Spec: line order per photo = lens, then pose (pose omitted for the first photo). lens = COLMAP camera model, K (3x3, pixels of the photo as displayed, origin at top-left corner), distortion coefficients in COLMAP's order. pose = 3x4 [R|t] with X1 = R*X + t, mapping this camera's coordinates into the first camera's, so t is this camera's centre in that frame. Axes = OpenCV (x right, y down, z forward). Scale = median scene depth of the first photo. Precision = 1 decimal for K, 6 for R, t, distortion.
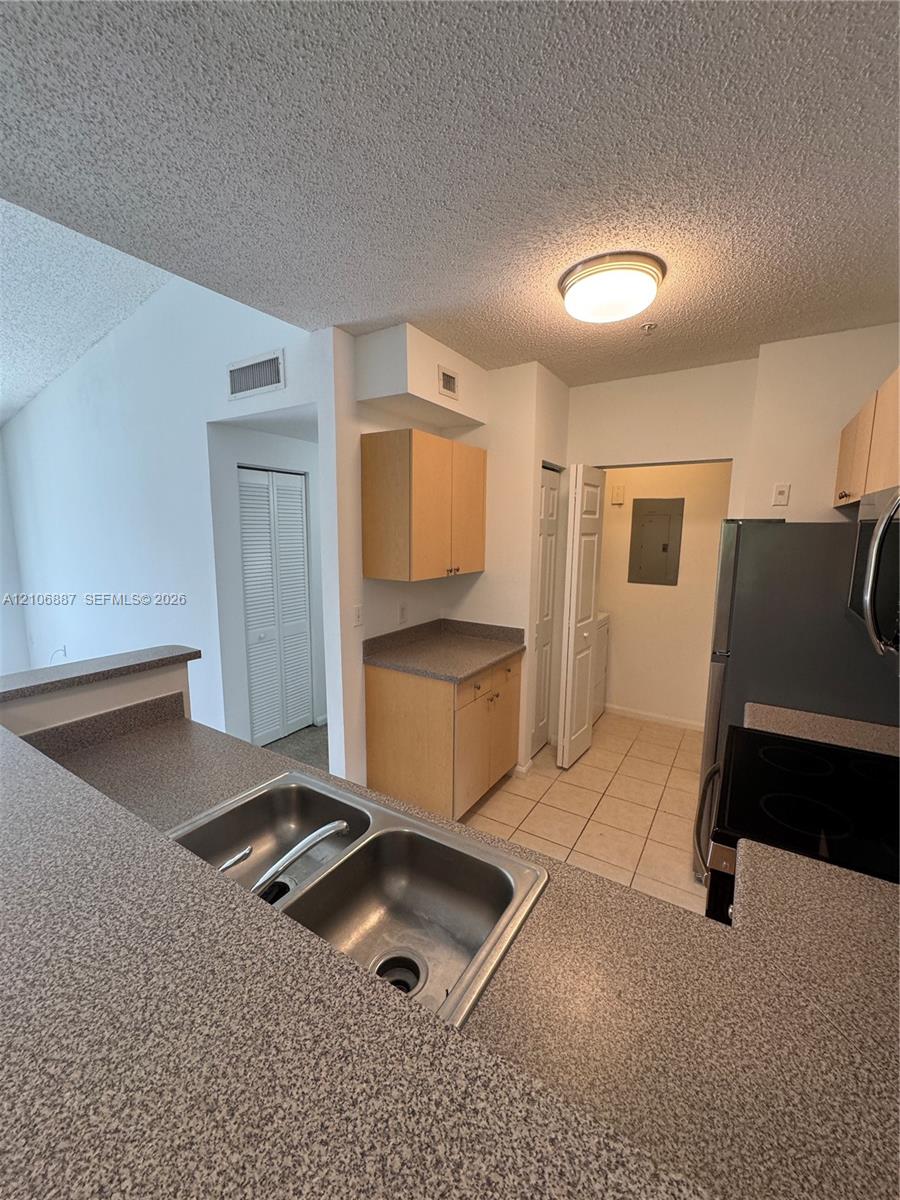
lens RADIAL K [[476.2, 0, 448.4], [0, 476.2, 598.1], [0, 0, 1]] dist [-0.004559, 0.000891]
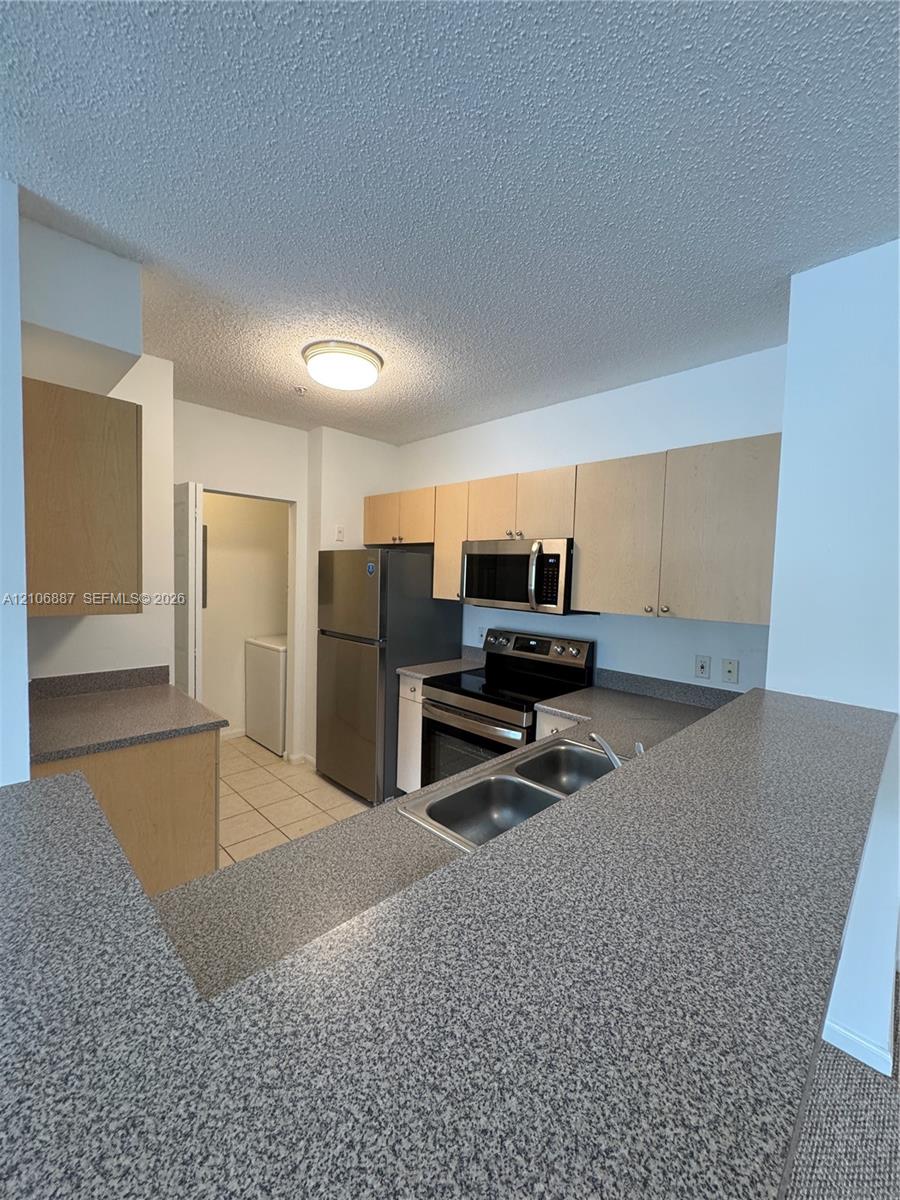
lens RADIAL K [[476.2, 0, 447.6], [0, 476.2, 596.7], [0, 0, 1]] dist [-0.004559, 0.000891]
pose [[0.217968, -0.049249, 0.974712, -0.606349], [0.113201, 0.993261, 0.024872, -0.022718], [-0.969369, 0.104917, 0.222074, 0.351873]]
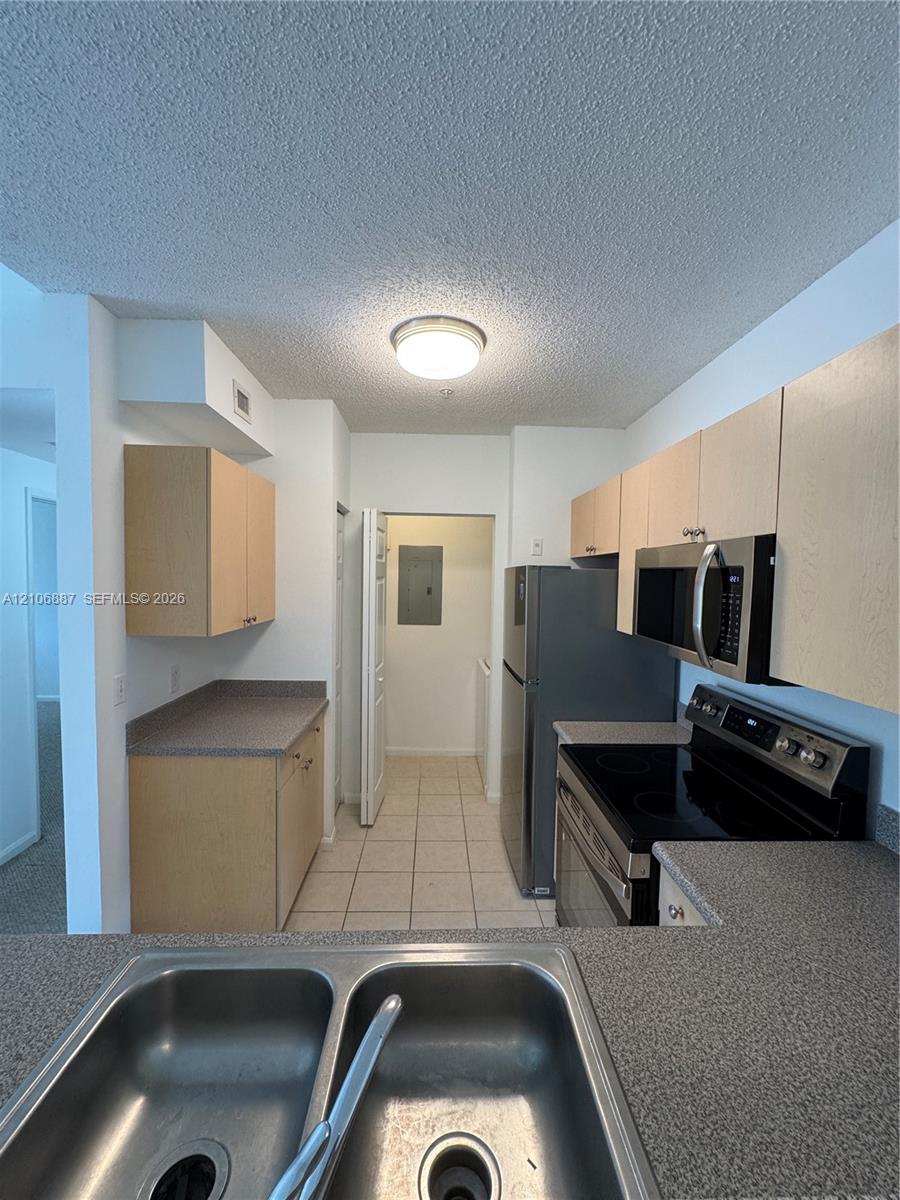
lens RADIAL K [[476.2, 0, 447.9], [0, 476.2, 598.3], [0, 0, 1]] dist [-0.004559, 0.000891]
pose [[0.826953, -0.019542, 0.561932, -0.173685], [0.071235, 0.994984, -0.070230, -0.013246], [-0.557741, 0.098106, 0.824197, 0.114302]]
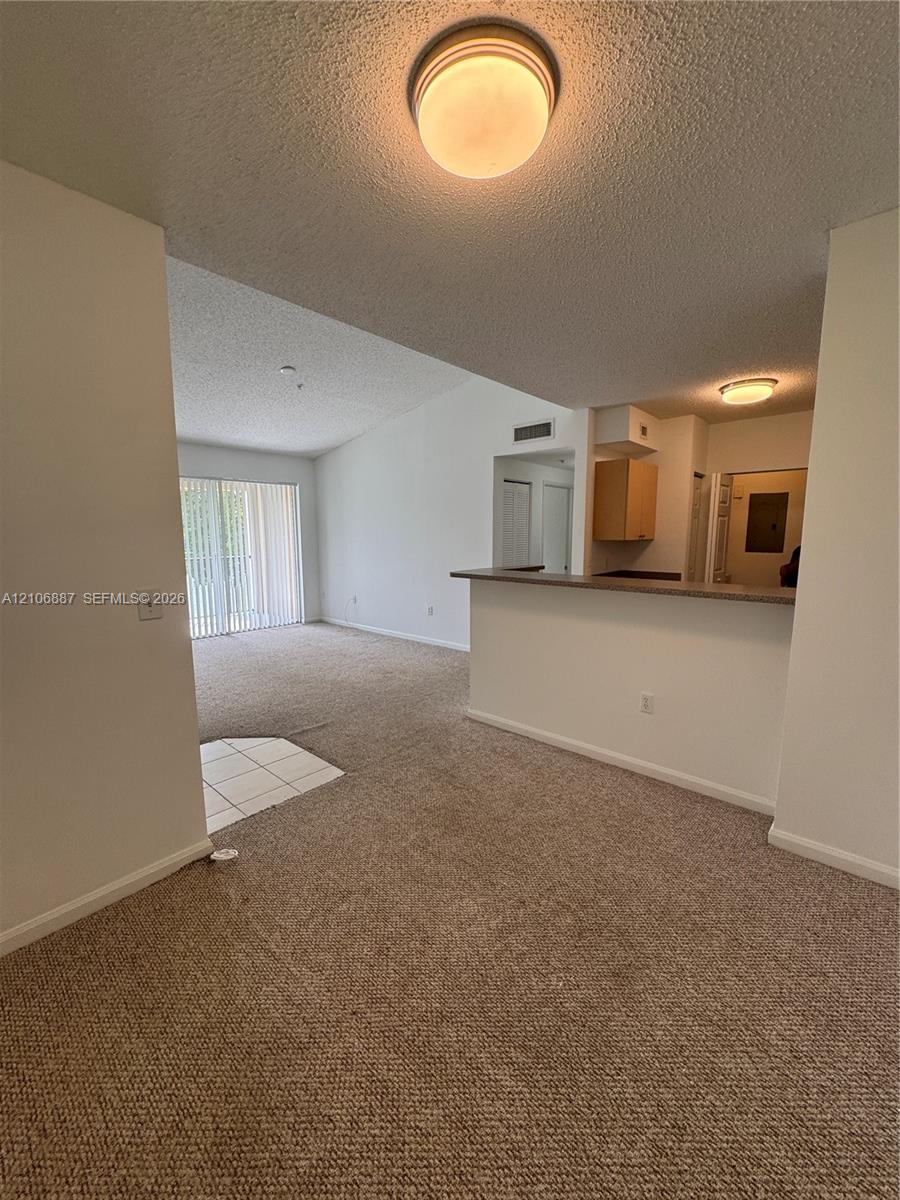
lens RADIAL K [[476.2, 0, 447.7], [0, 476.2, 596.3], [0, 0, 1]] dist [-0.004559, 0.000891]
pose [[0.986077, 0.008984, -0.166045, -0.406802], [-0.011070, 0.999871, -0.011643, 0.193014], [0.165919, 0.013319, 0.986049, -0.849985]]
